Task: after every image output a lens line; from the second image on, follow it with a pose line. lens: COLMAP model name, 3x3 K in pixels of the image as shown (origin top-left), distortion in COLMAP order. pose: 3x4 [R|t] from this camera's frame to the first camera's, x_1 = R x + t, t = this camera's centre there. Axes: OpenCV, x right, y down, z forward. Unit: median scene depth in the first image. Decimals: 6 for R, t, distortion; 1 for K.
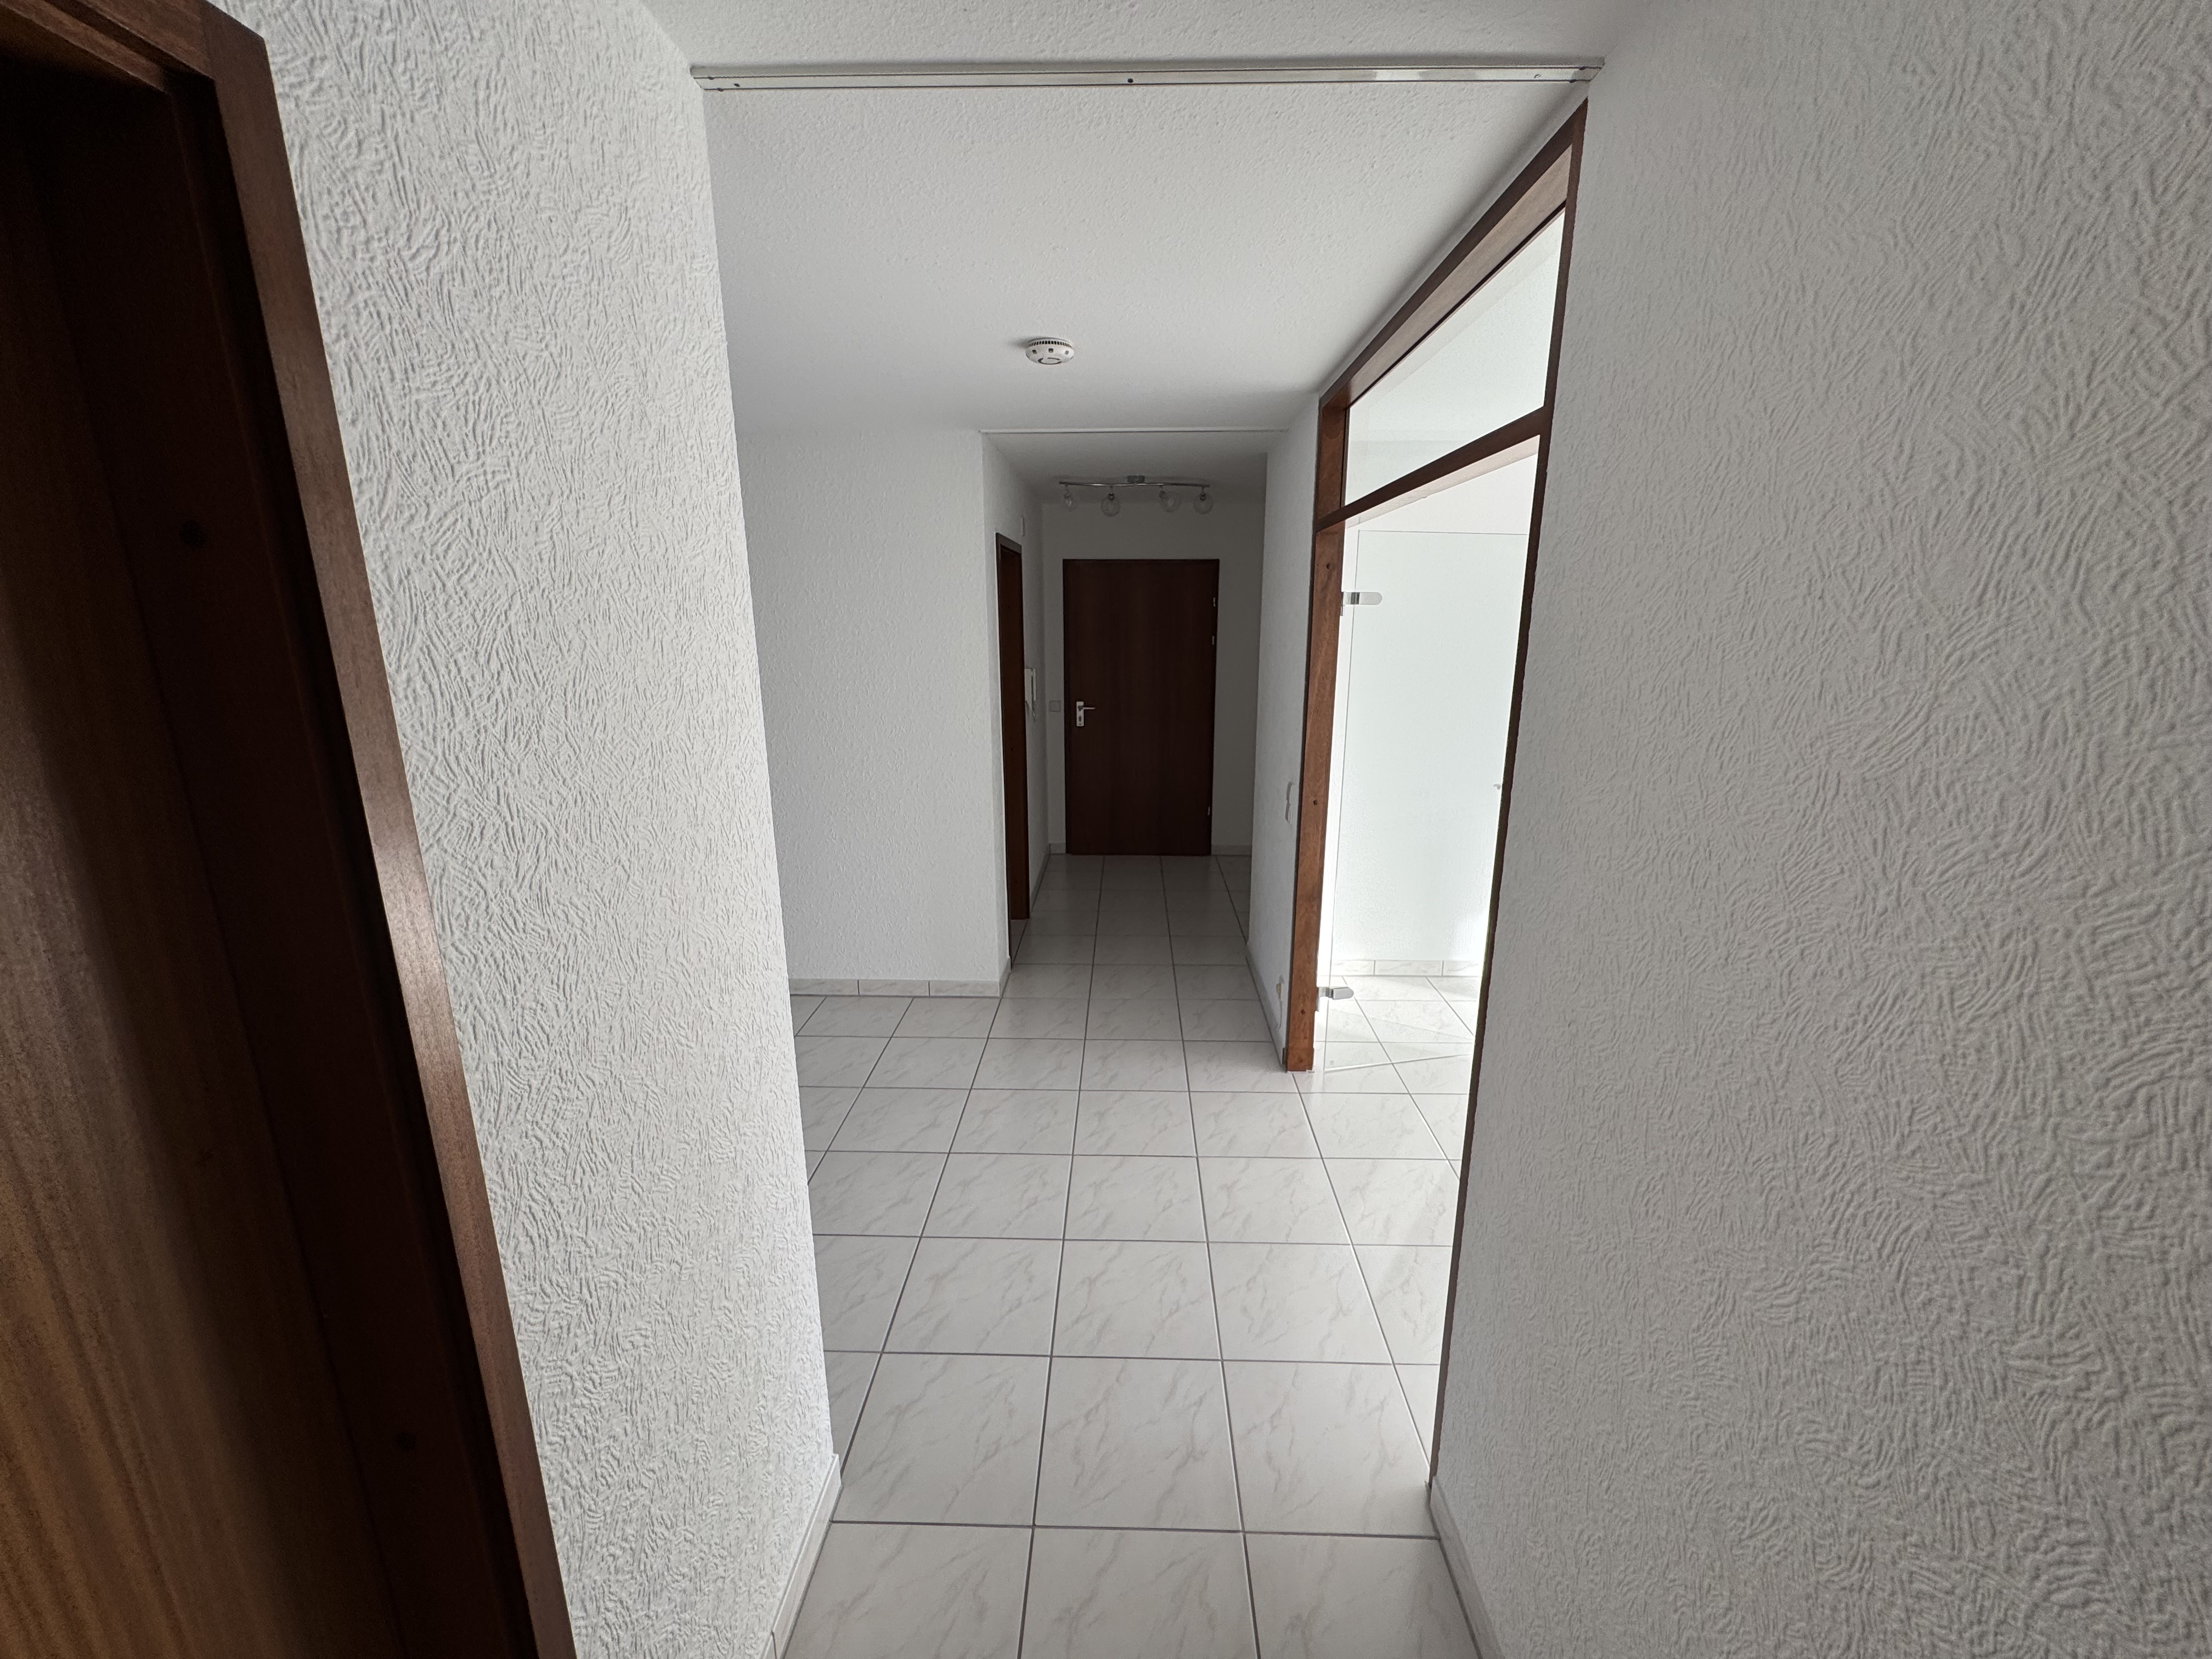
lens RADIAL K [[878.5, 0, 1115.9], [0, 878.5, 826.4], [0, 0, 1]] dist [-0.000739, -0.000369]
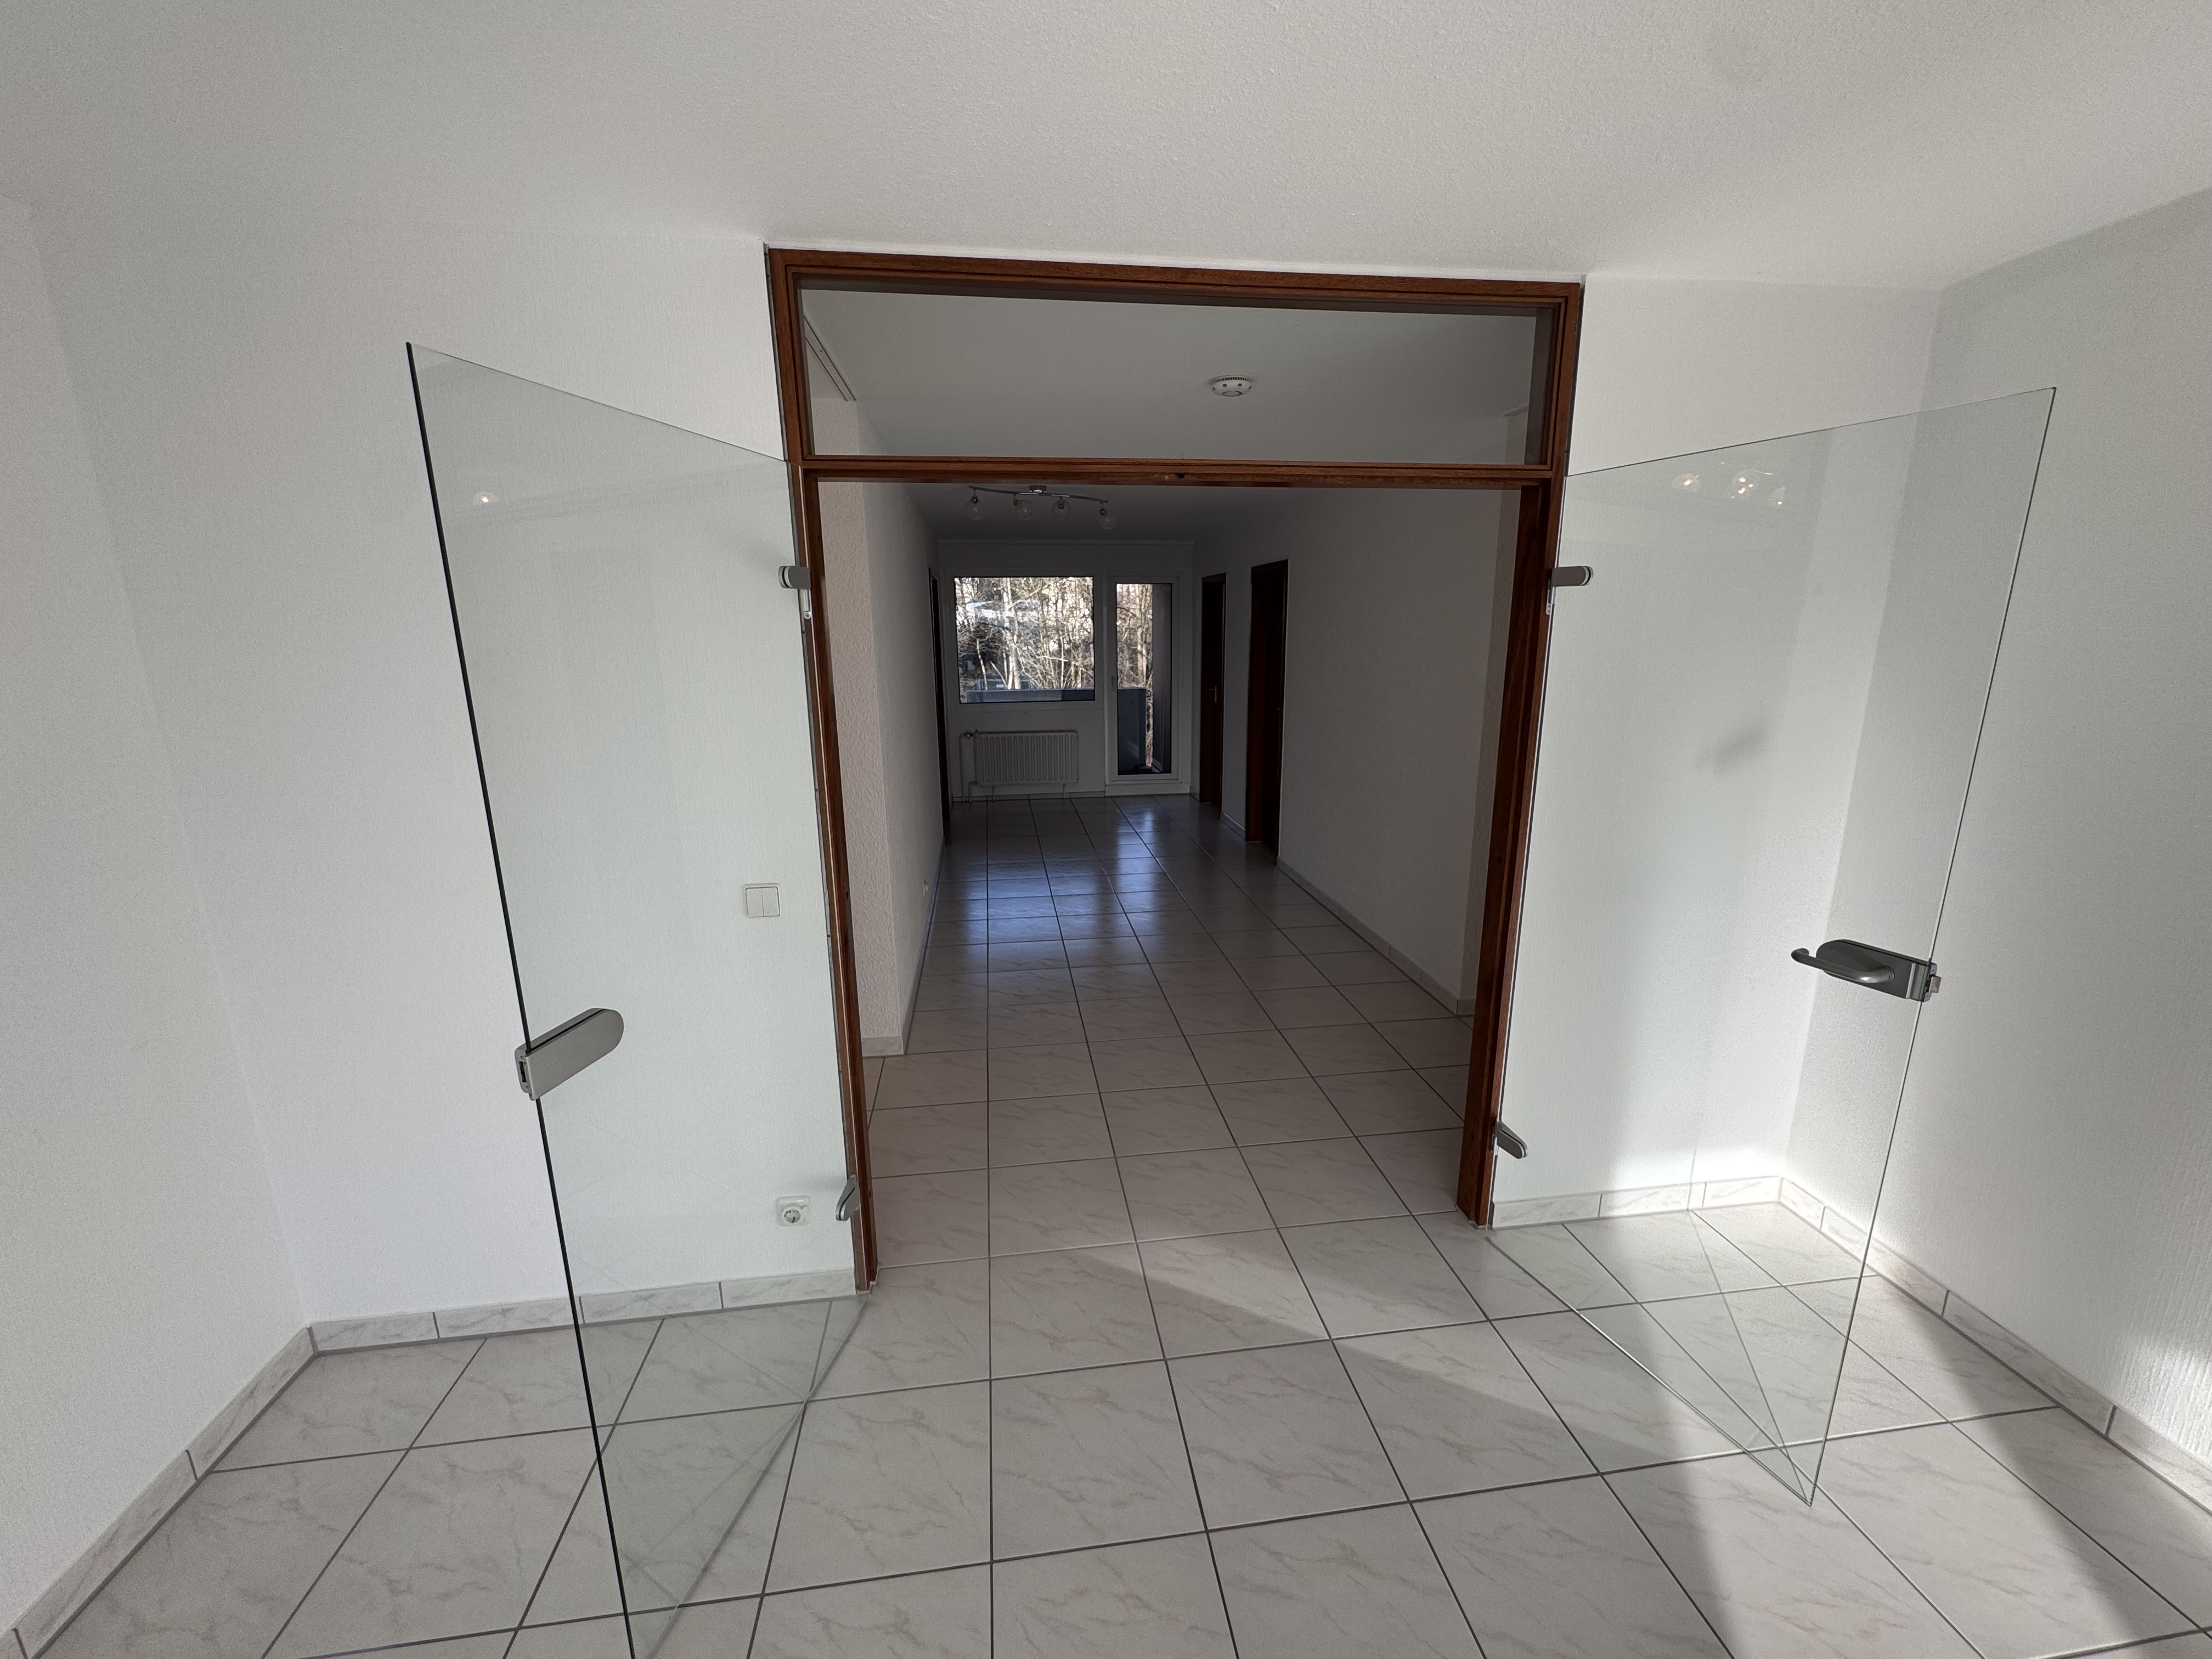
lens RADIAL K [[878.5, 0, 1114.5], [0, 878.5, 829.7], [0, 0, 1]] dist [-0.000739, -0.000369]
pose [[0.150048, 0.223128, -0.963172, 0.573826], [-0.227608, 0.955830, 0.185969, -0.075417], [0.962123, 0.191321, 0.194206, 0.359058]]
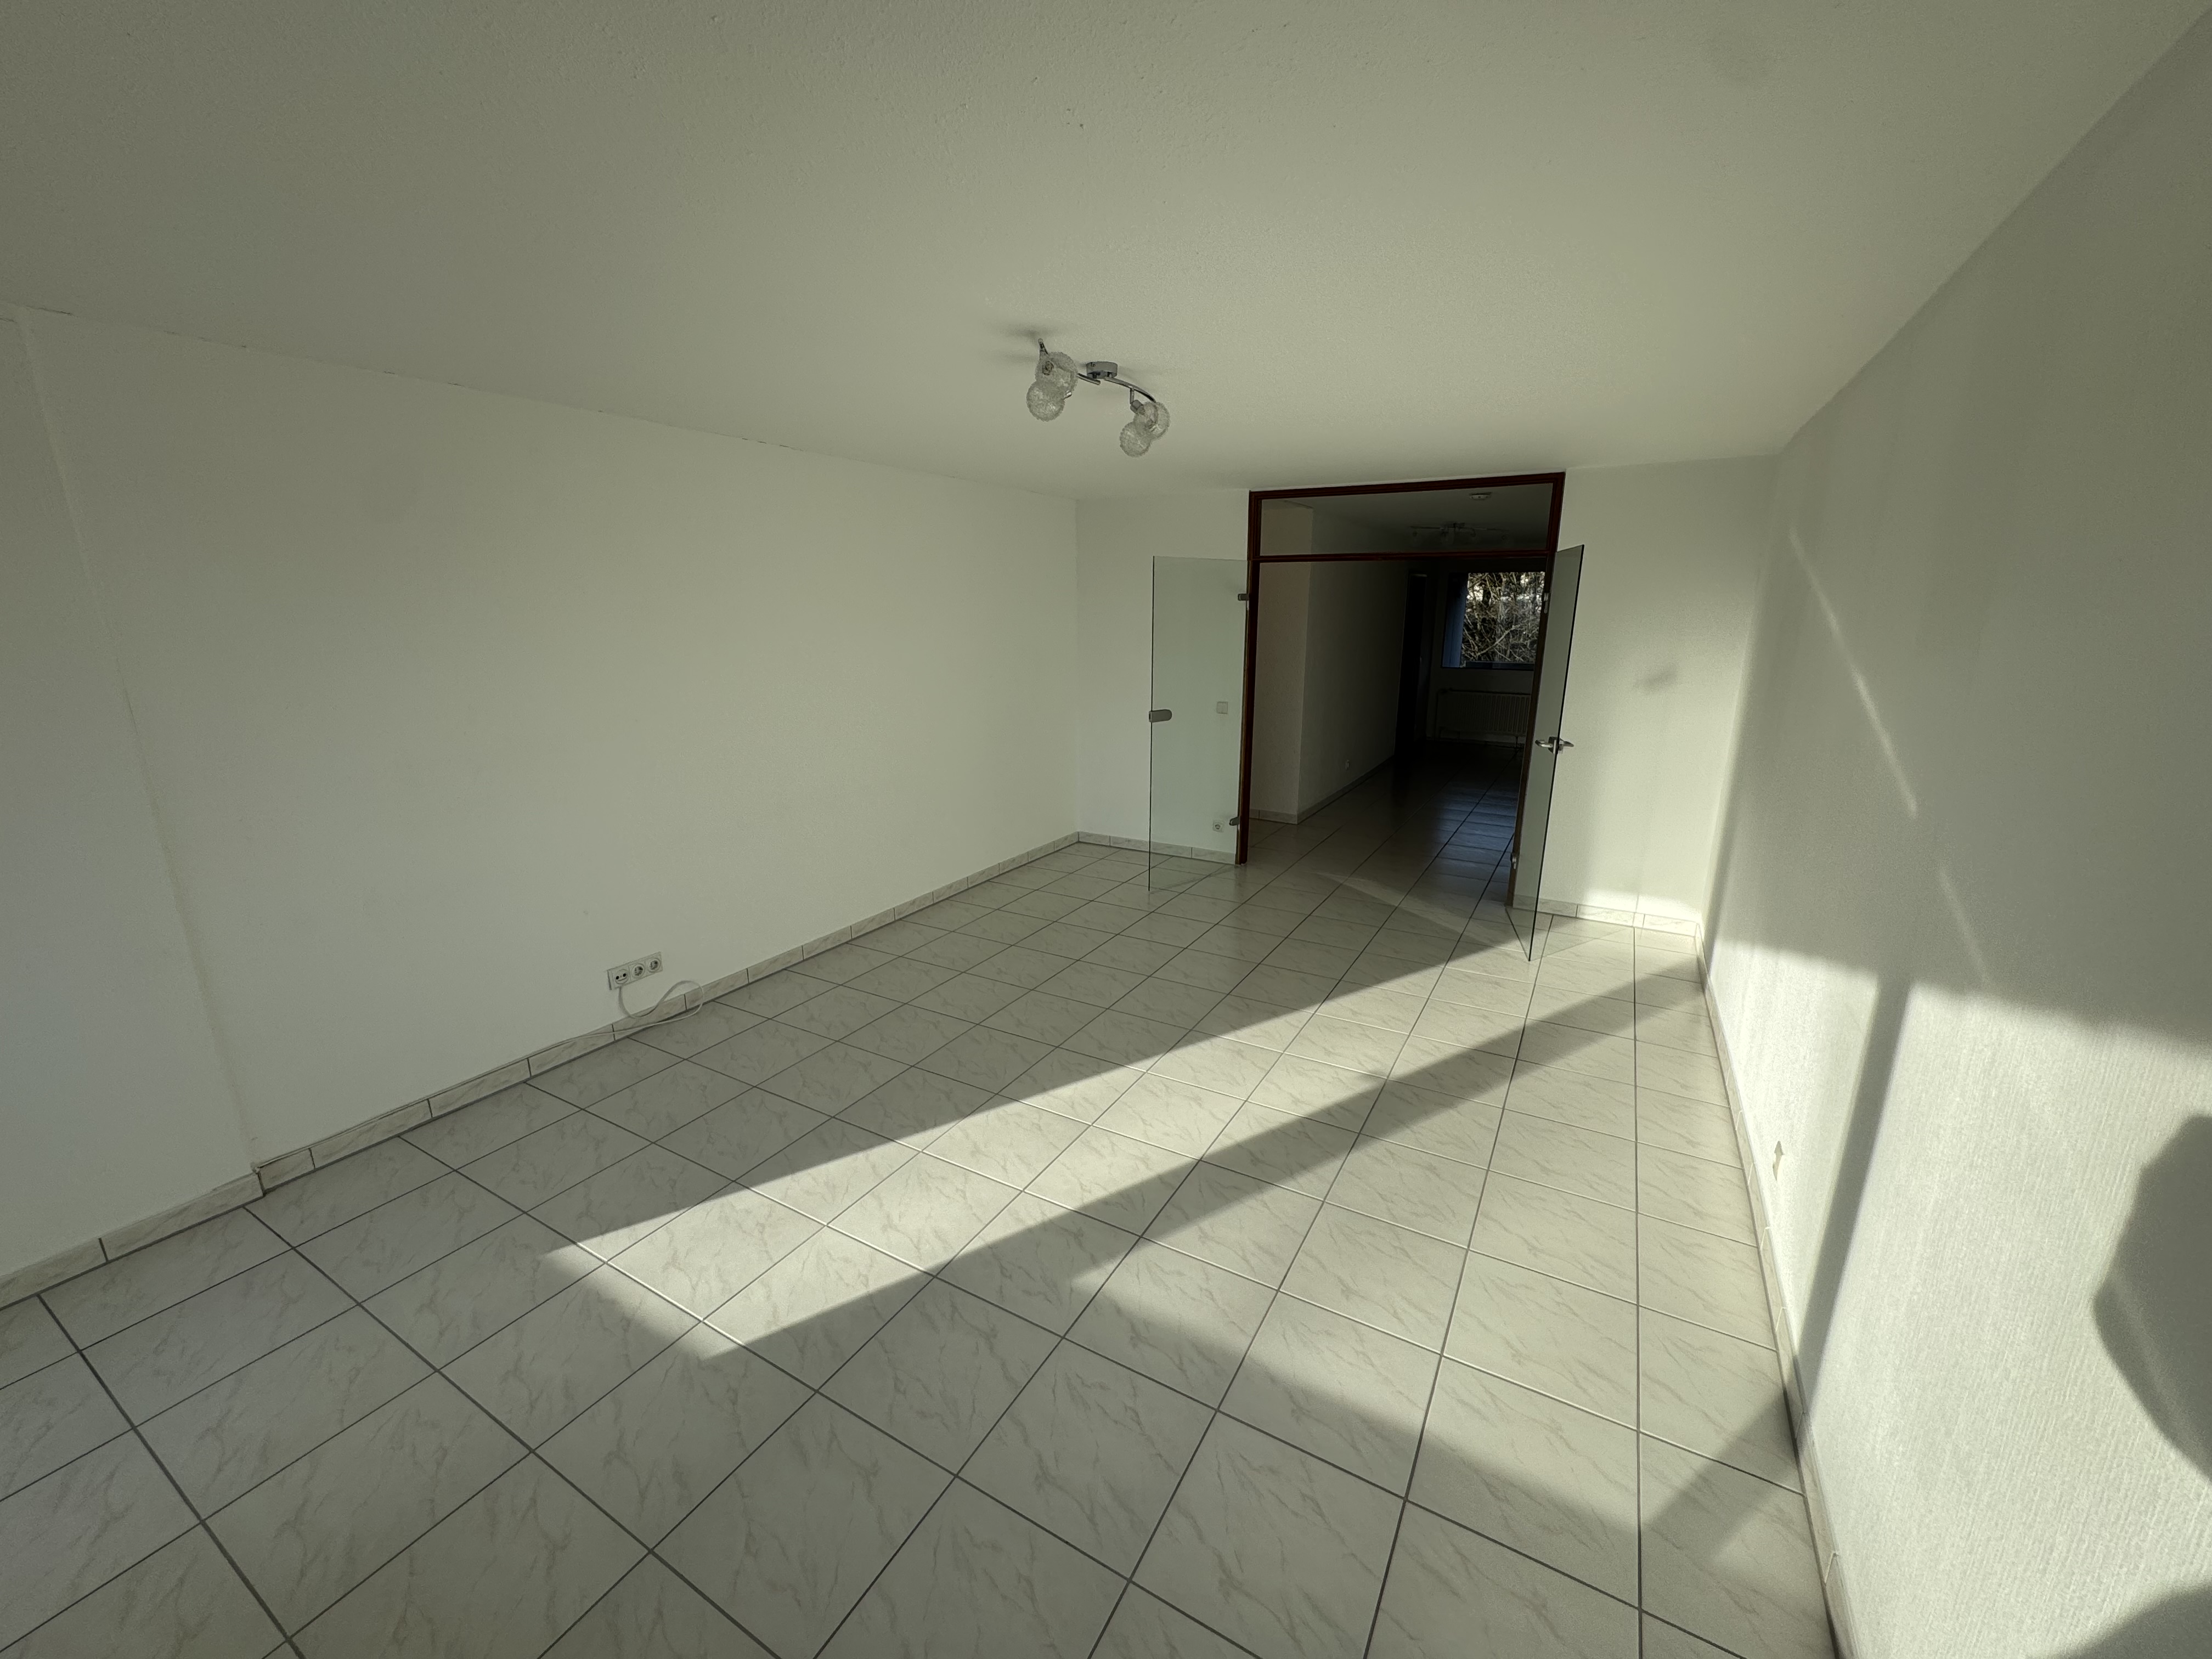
lens RADIAL K [[878.5, 0, 1110.1], [0, 878.5, 828.3], [0, 0, 1]] dist [-0.000739, -0.000369]
pose [[-0.484365, 0.218835, -0.847055, 1.298192], [-0.209073, 0.911203, 0.354960, -0.174063], [0.849517, 0.349026, -0.395602, 0.693967]]
